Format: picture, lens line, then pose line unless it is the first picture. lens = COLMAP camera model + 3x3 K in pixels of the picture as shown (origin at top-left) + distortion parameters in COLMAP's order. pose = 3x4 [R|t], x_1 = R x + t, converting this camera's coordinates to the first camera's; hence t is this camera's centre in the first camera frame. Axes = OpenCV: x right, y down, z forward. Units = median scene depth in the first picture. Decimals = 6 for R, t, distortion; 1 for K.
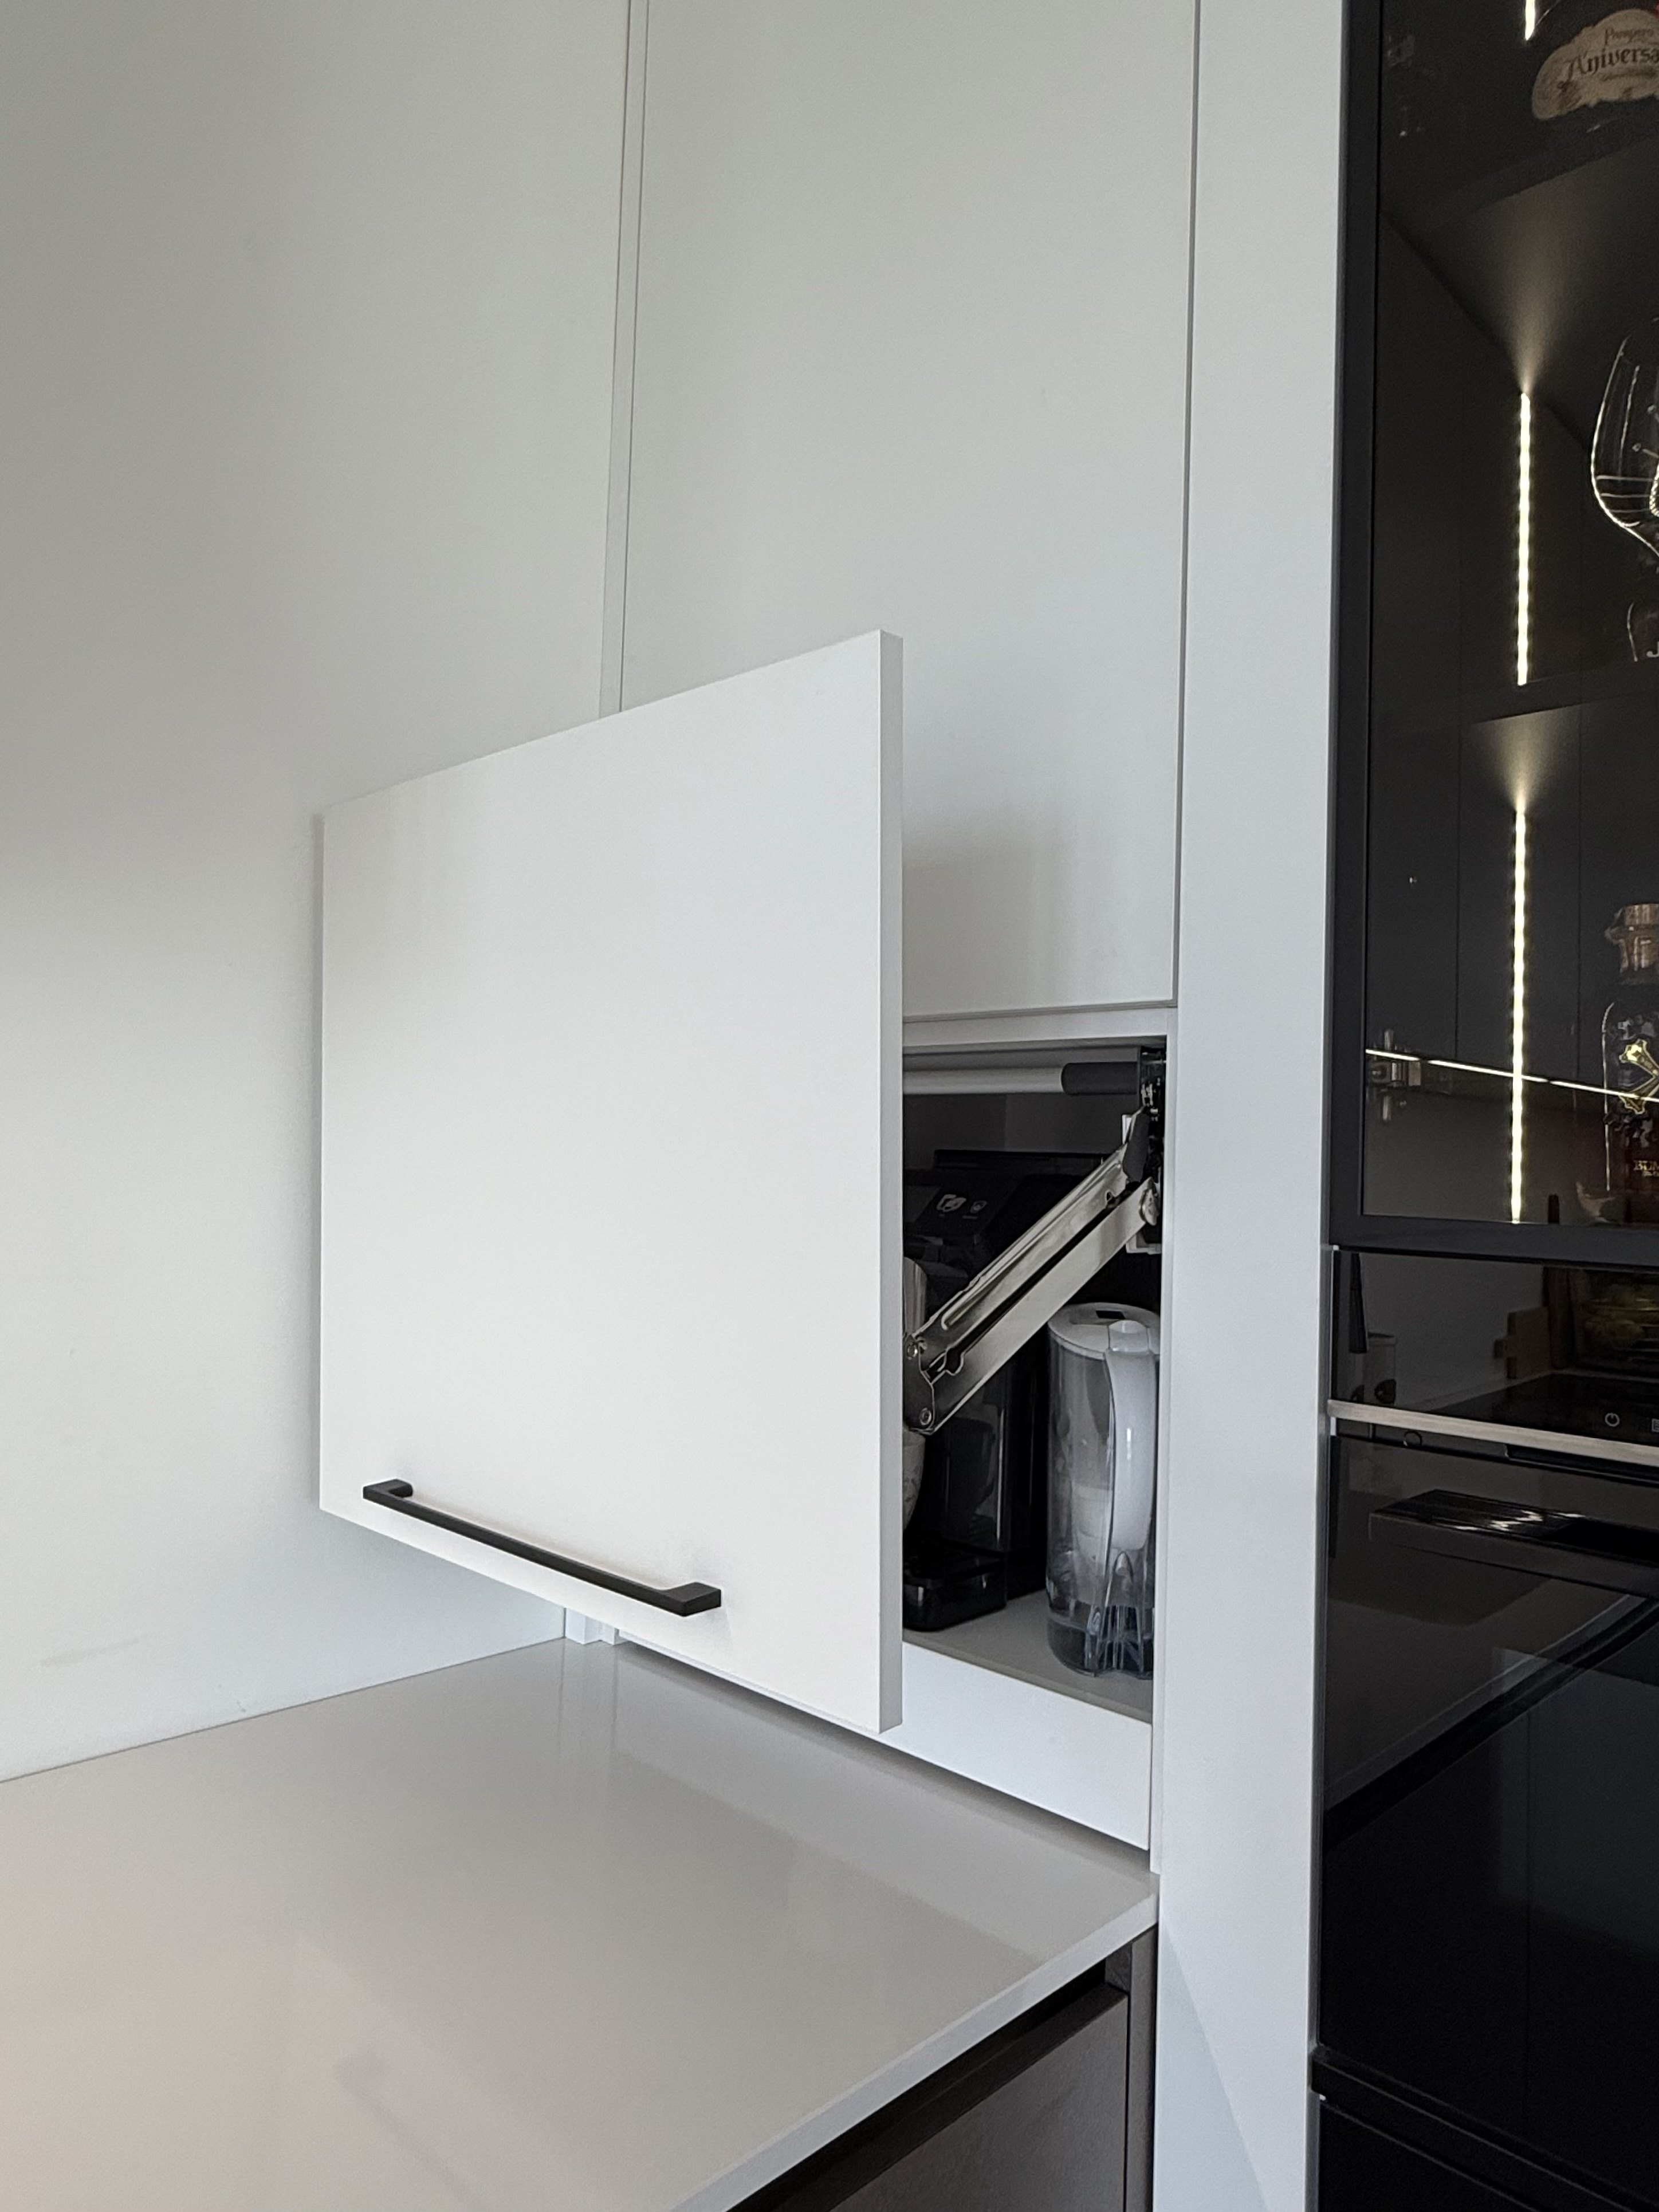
lens RADIAL K [[1403.2, 0, 825.5], [0, 1403.2, 1106.9], [0, 0, 1]] dist [0.003532, -0.001925]
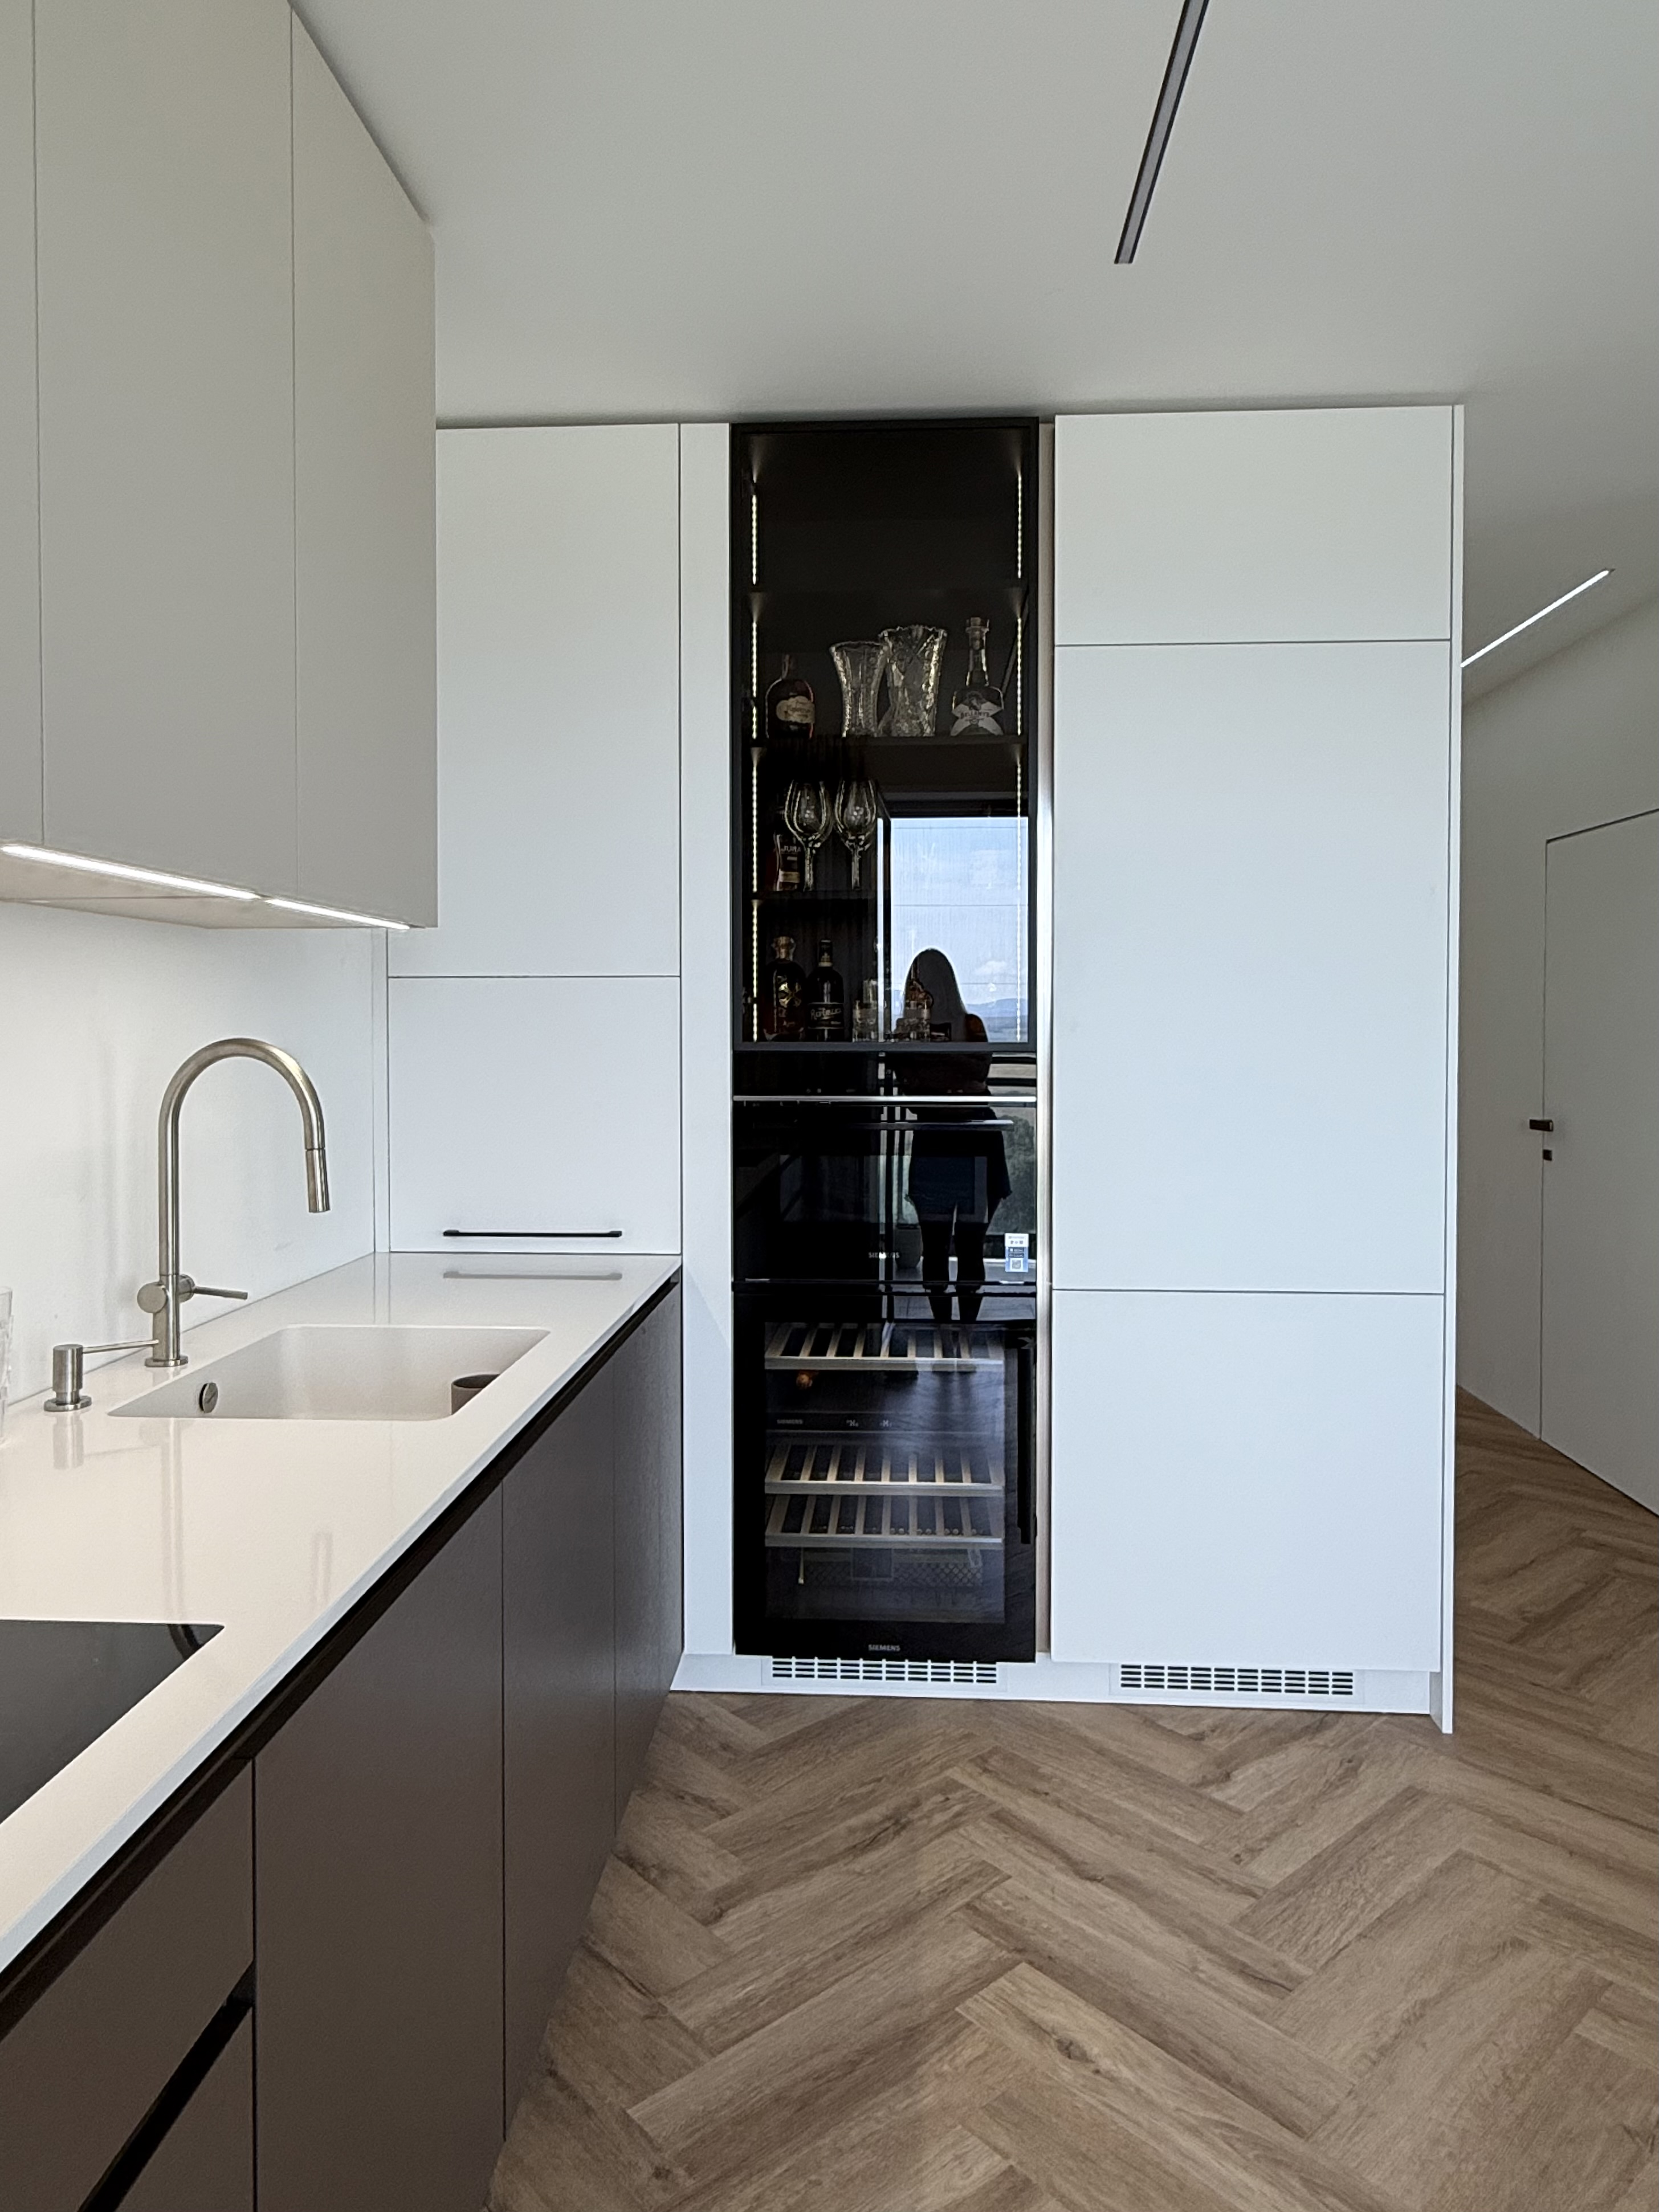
lens RADIAL K [[1403.2, 0, 846.9], [0, 1403.2, 1098.0], [0, 0, 1]] dist [0.003532, -0.001925]
pose [[0.755881, -0.056178, 0.652294, -1.683133], [0.000462, 0.996357, 0.085275, -0.076843], [-0.654708, -0.064156, 0.753154, -1.778200]]
